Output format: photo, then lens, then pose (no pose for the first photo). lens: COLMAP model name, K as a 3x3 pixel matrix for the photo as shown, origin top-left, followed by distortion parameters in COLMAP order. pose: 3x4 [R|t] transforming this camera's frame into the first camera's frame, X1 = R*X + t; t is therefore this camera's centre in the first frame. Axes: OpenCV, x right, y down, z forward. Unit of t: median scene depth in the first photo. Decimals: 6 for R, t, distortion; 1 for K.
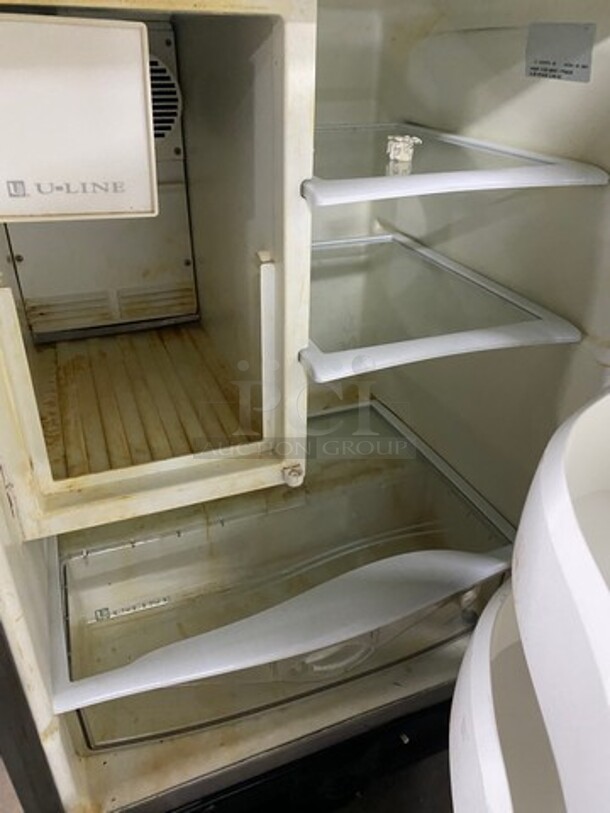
lens RADIAL K [[612.2, 0, 306.8], [0, 612.2, 403.6], [0, 0, 1]] dist [0.034490, -0.024898]
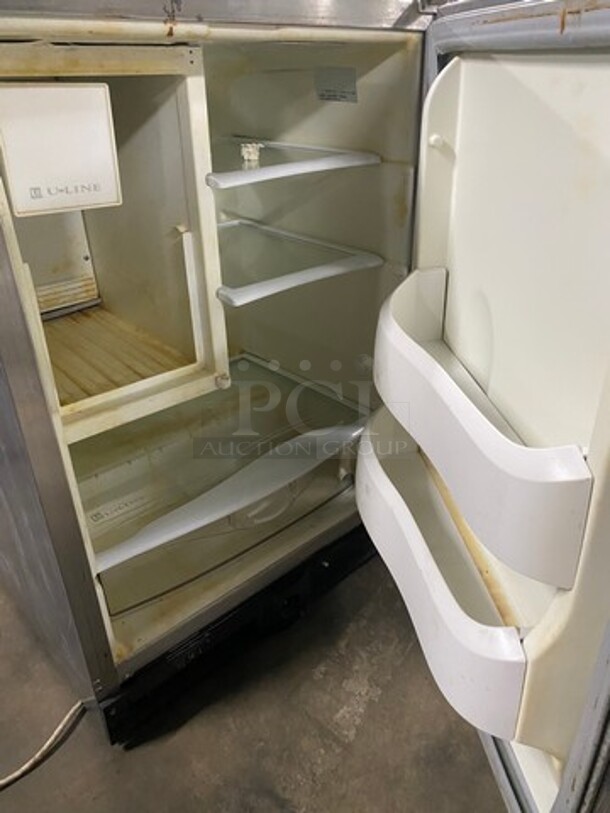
lens RADIAL K [[612.2, 0, 302.5], [0, 612.2, 406.8], [0, 0, 1]] dist [0.034490, -0.024898]
pose [[0.940339, -0.192897, 0.280273, -0.265797], [0.198036, 0.980142, 0.010151, 0.201769], [-0.276665, 0.045959, 0.959867, -0.440540]]
